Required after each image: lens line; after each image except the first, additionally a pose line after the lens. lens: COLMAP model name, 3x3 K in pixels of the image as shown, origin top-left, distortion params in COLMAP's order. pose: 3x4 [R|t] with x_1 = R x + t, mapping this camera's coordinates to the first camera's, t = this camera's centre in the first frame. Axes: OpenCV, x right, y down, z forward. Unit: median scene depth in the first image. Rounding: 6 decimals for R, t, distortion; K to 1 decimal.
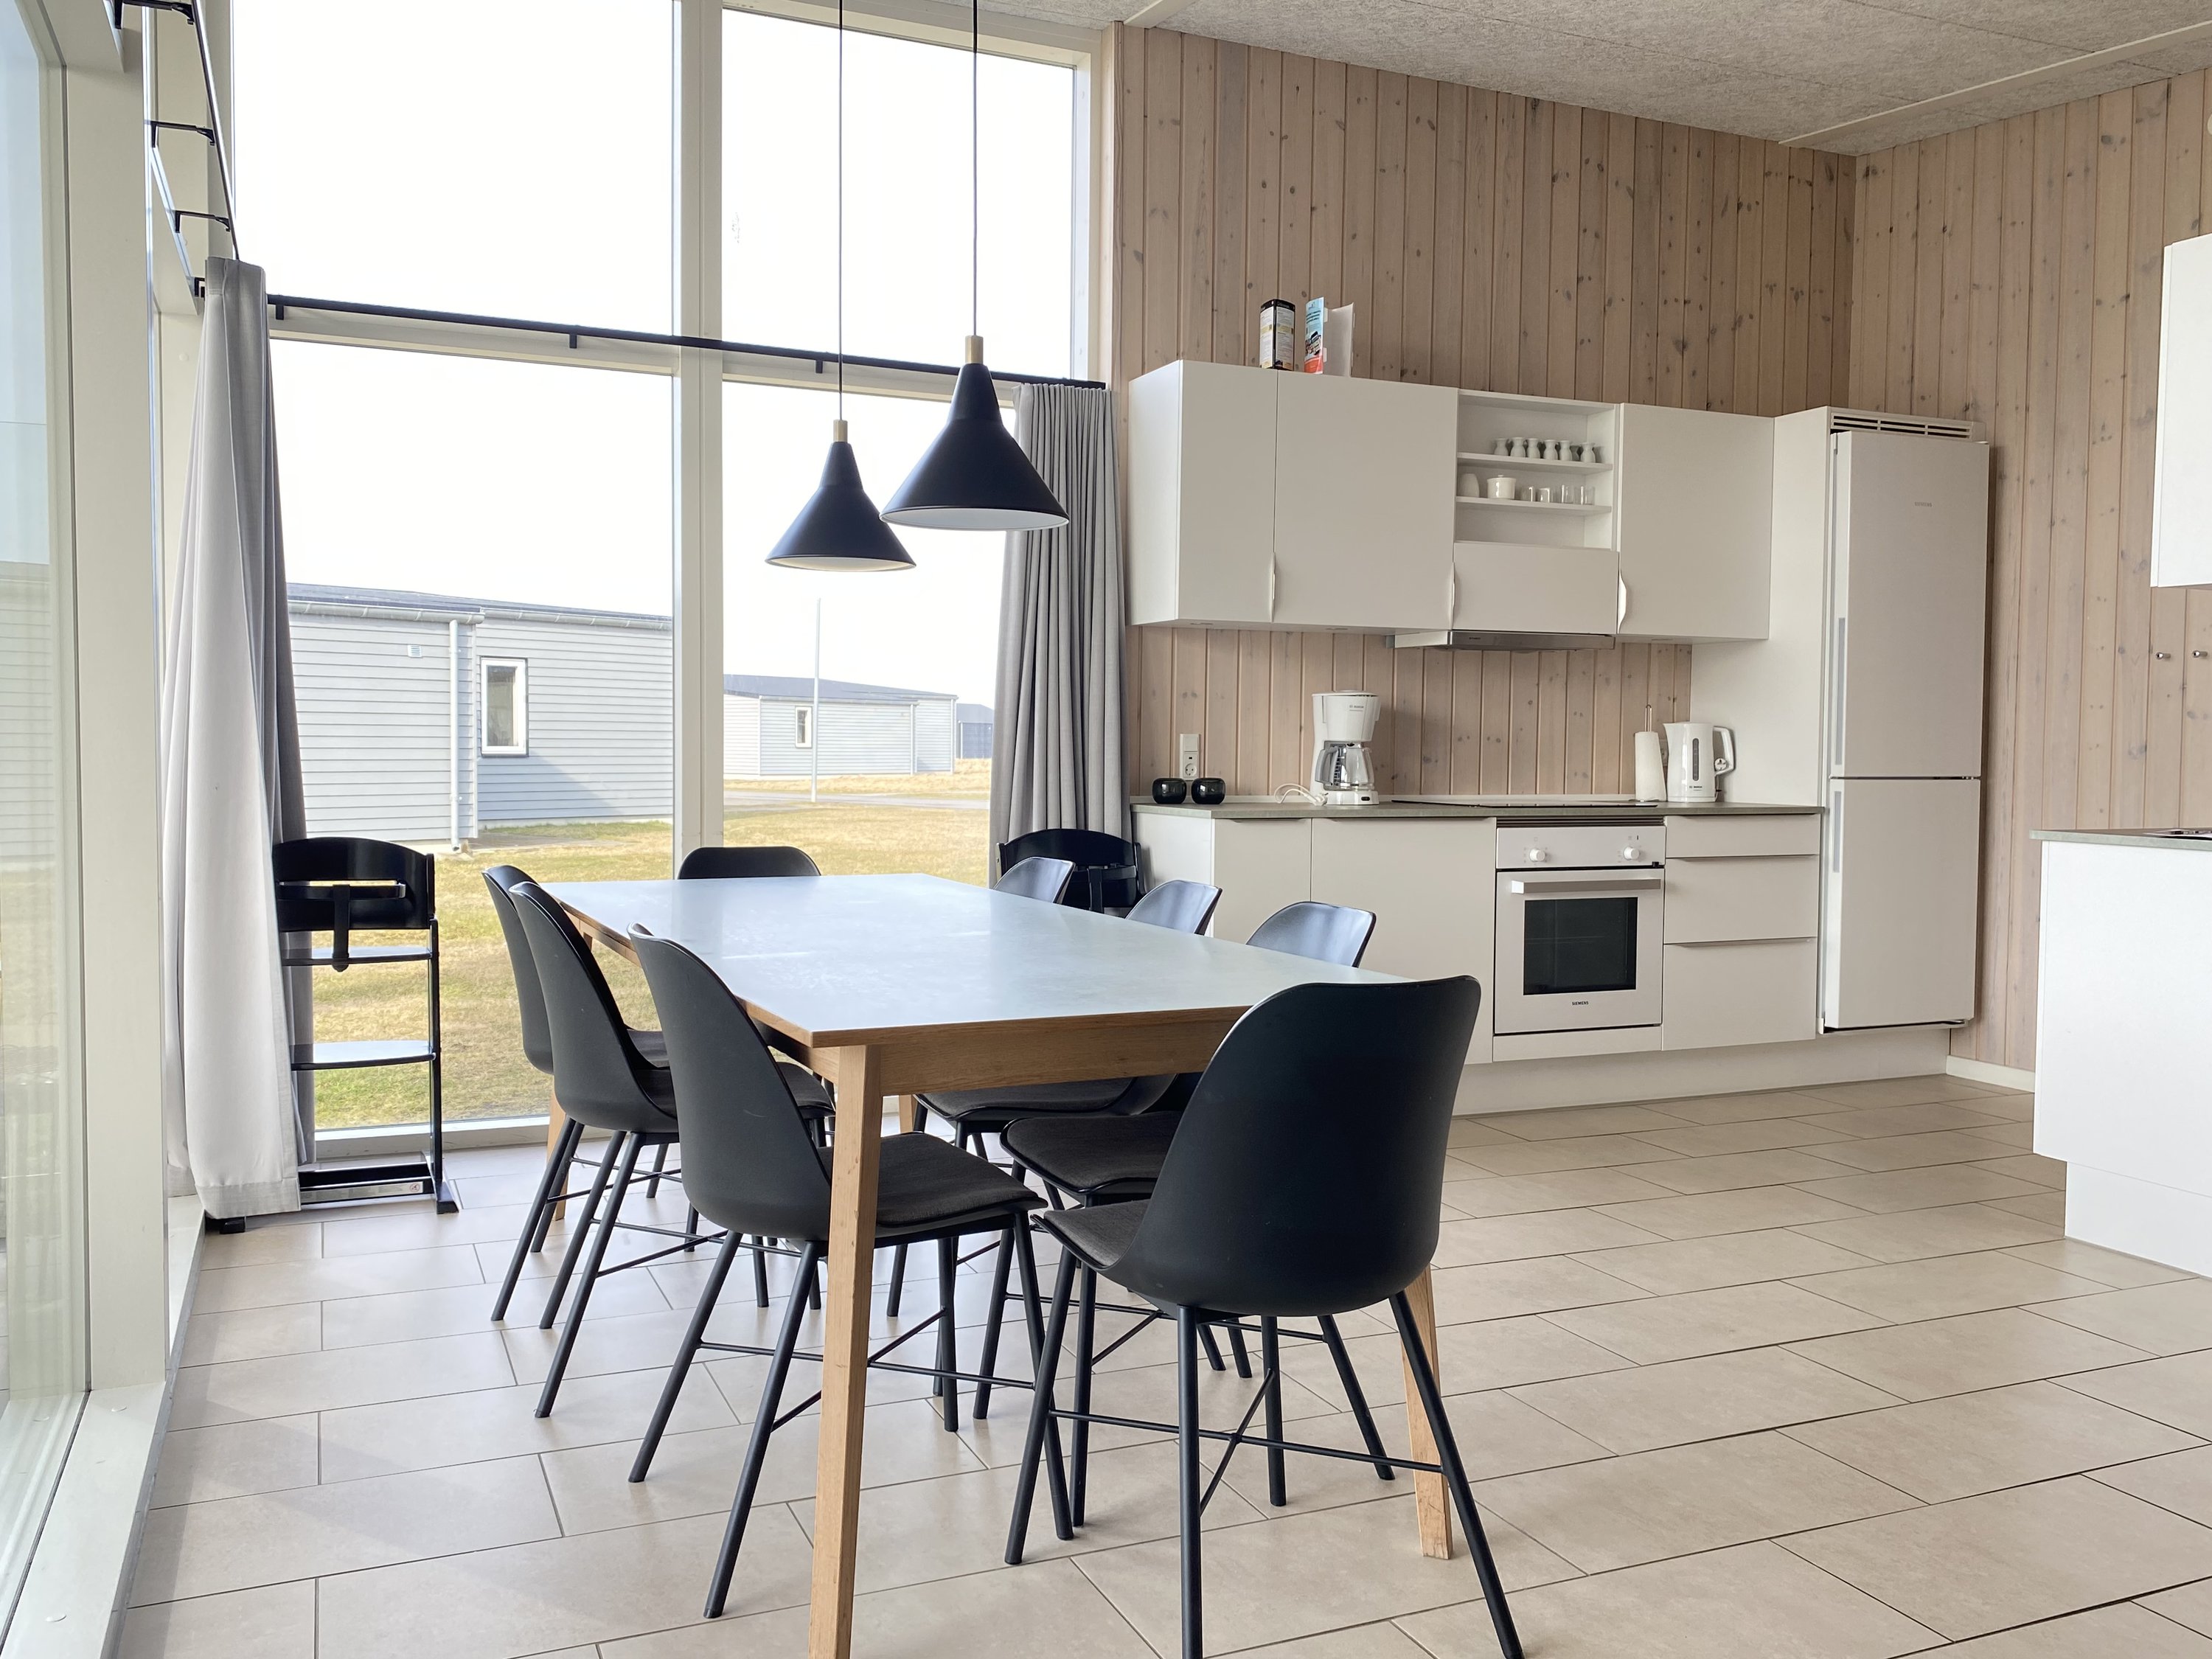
lens RADIAL K [[1761.0, 0, 1056.4], [0, 1761.0, 831.7], [0, 0, 1]] dist [0.024546, -0.051465]
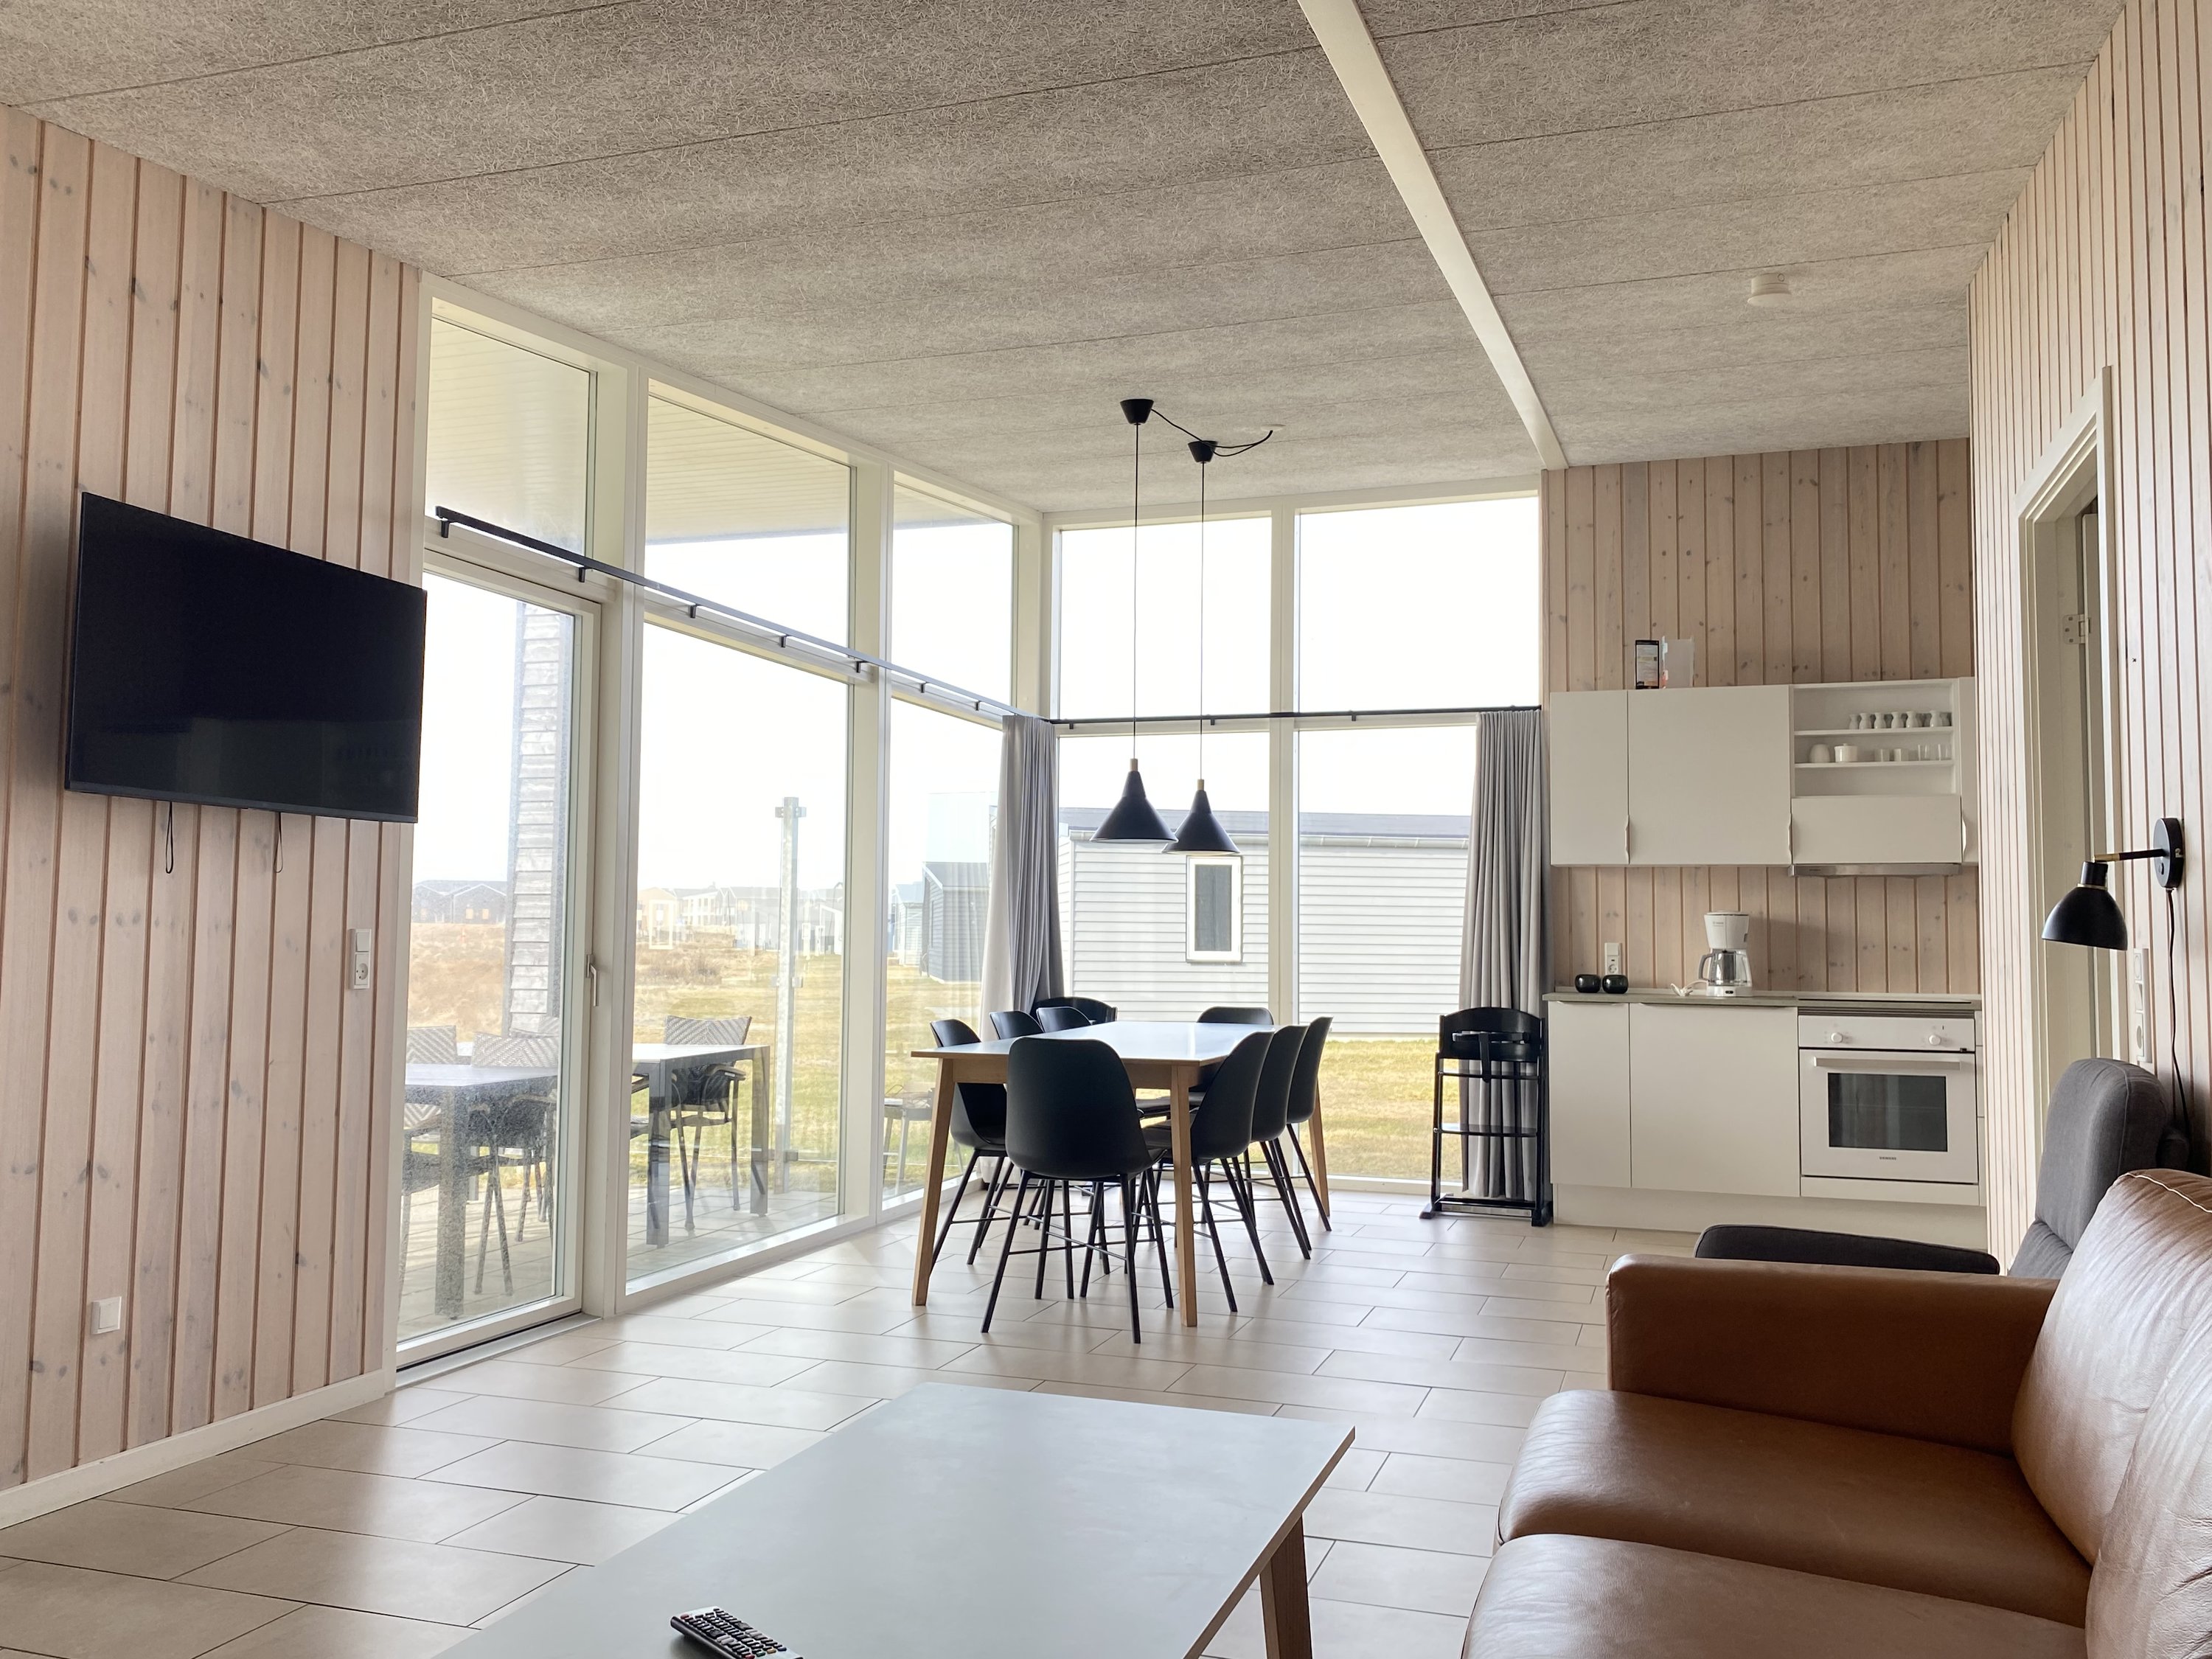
lens RADIAL K [[1761.0, 0, 1102.8], [0, 1761.0, 817.2], [0, 0, 1]] dist [0.024546, -0.051465]
pose [[0.744945, -0.047736, -0.665415, 0.717737], [-0.036224, 0.993071, -0.111794, 0.016653], [0.666141, 0.107384, 0.738055, -0.320349]]
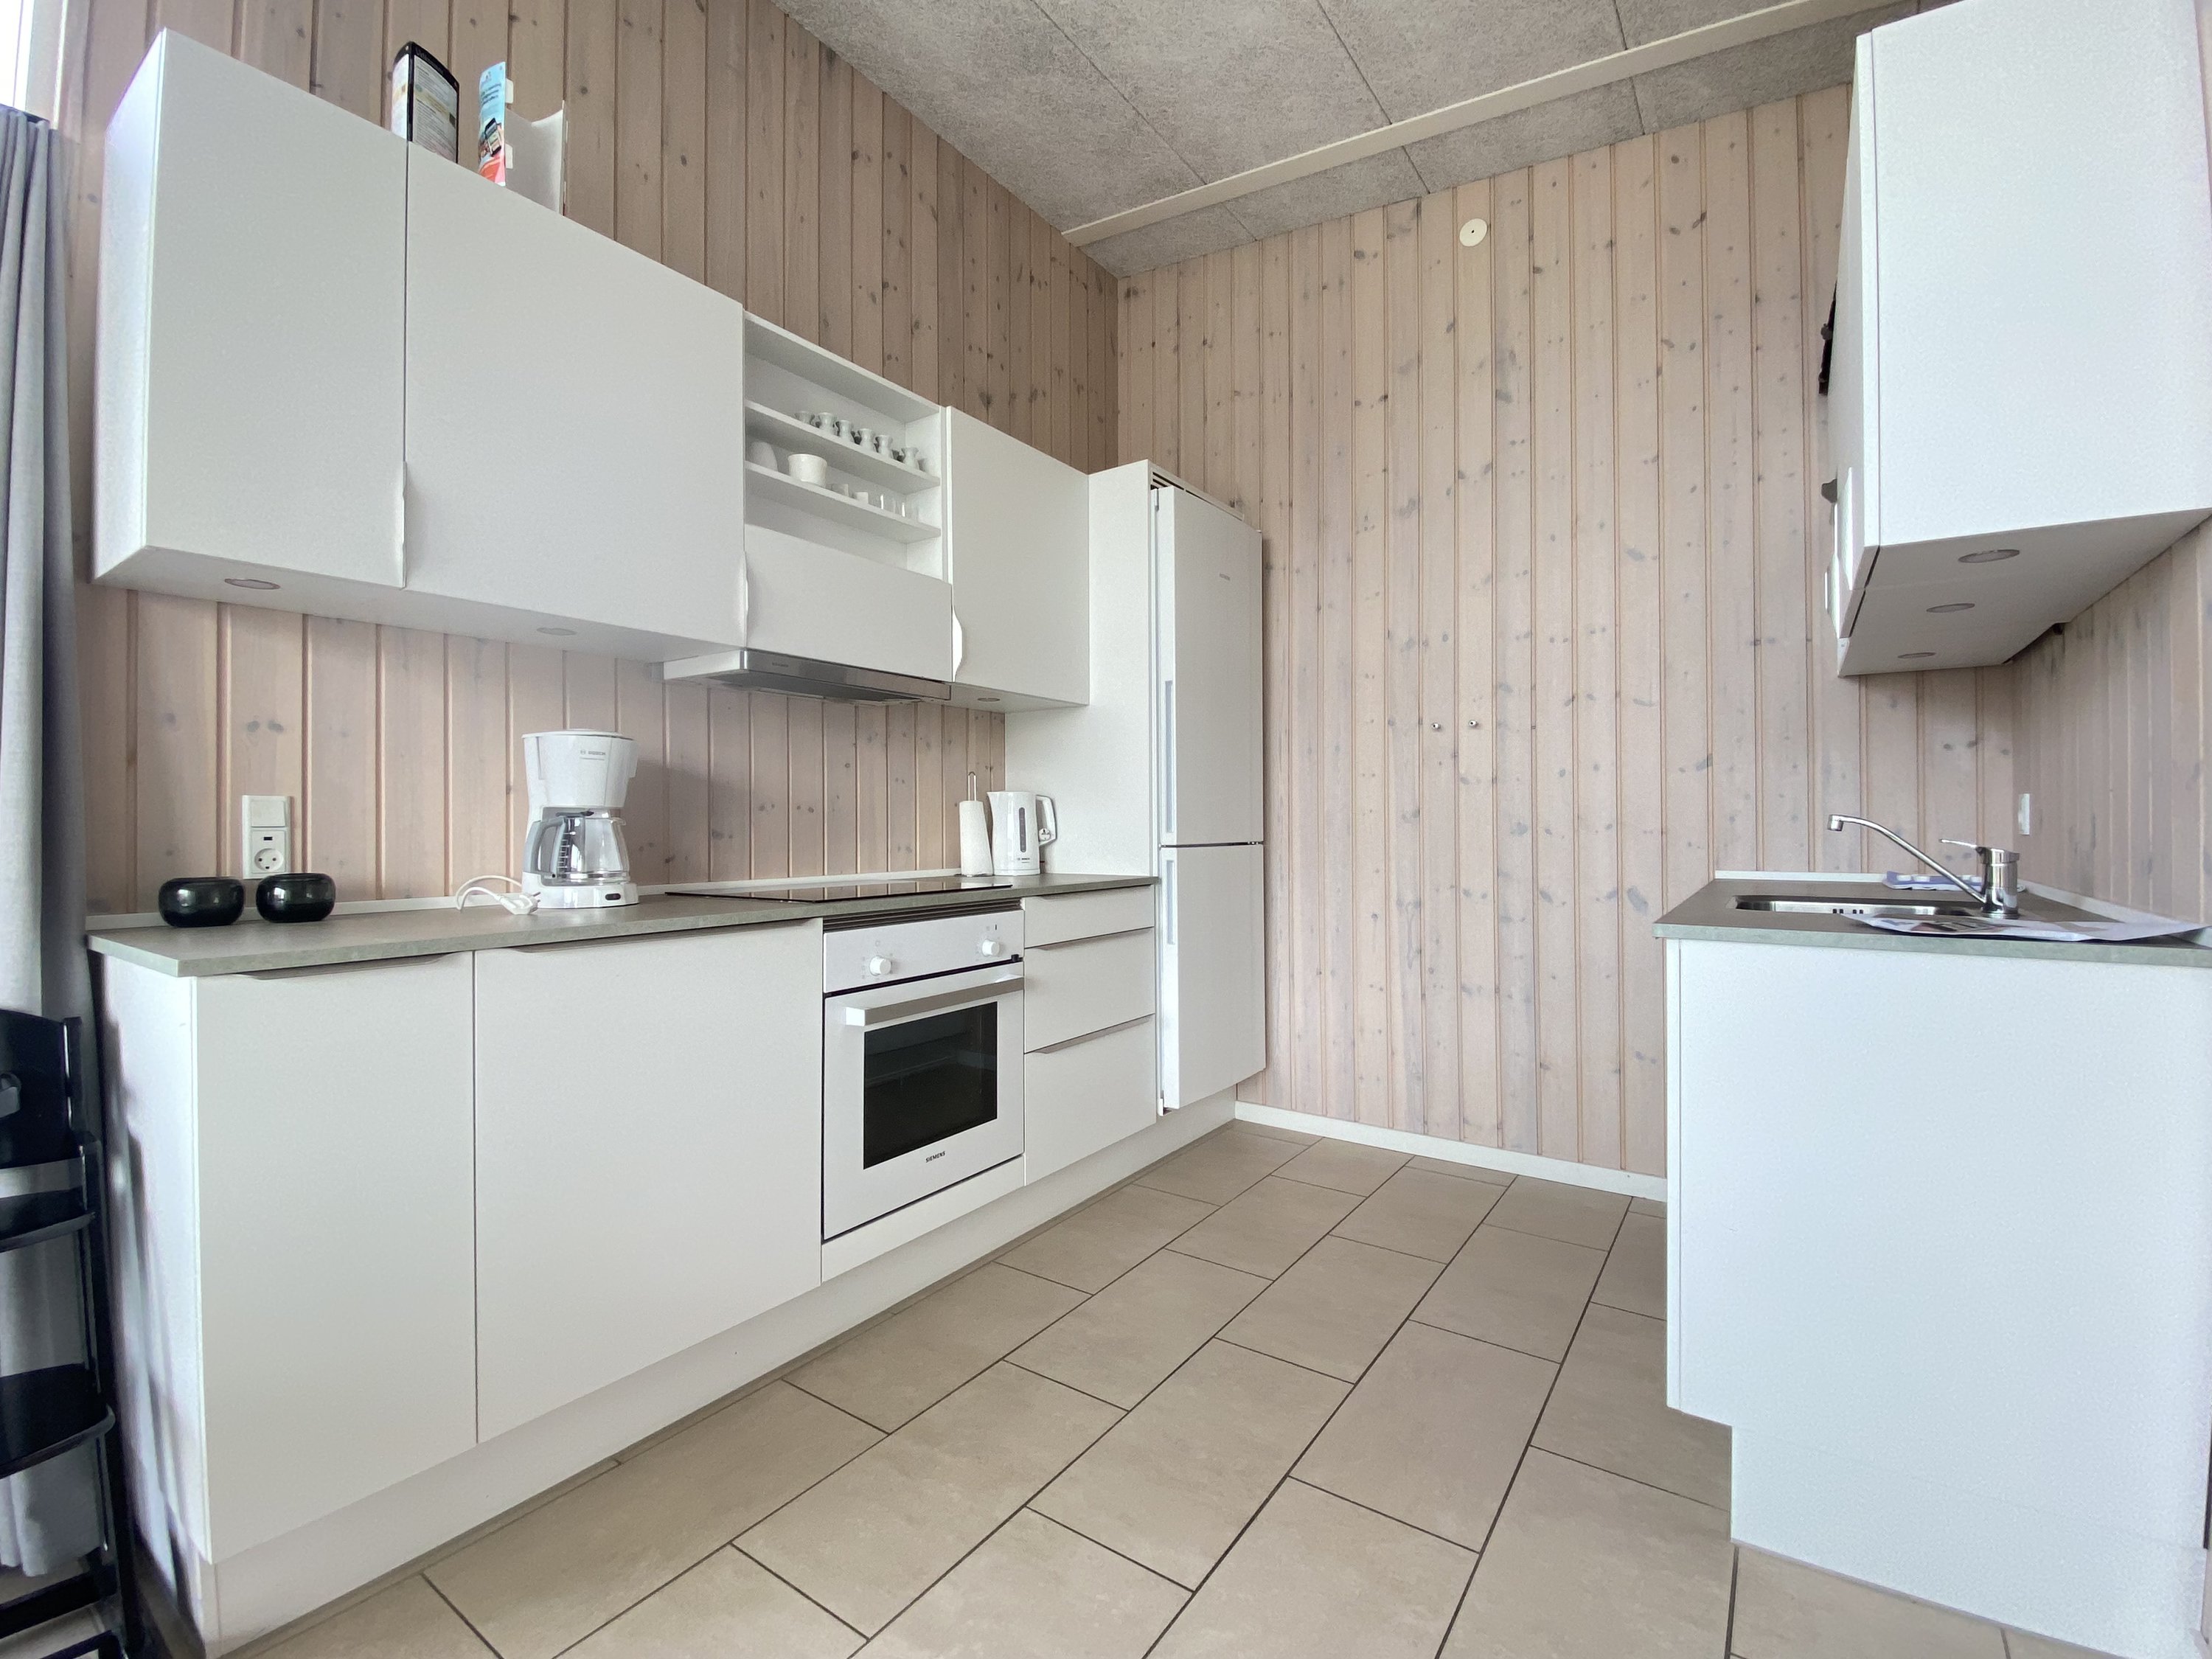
lens RADIAL K [[970.1, 0, 1106.9], [0, 970.1, 831.9], [0, 0, 1]] dist [0.012951, -0.013969]
pose [[0.840401, -0.015896, 0.541732, 0.134079], [0.039536, 0.998705, -0.032029, -0.023625], [-0.540521, 0.048335, 0.839941, 0.599046]]
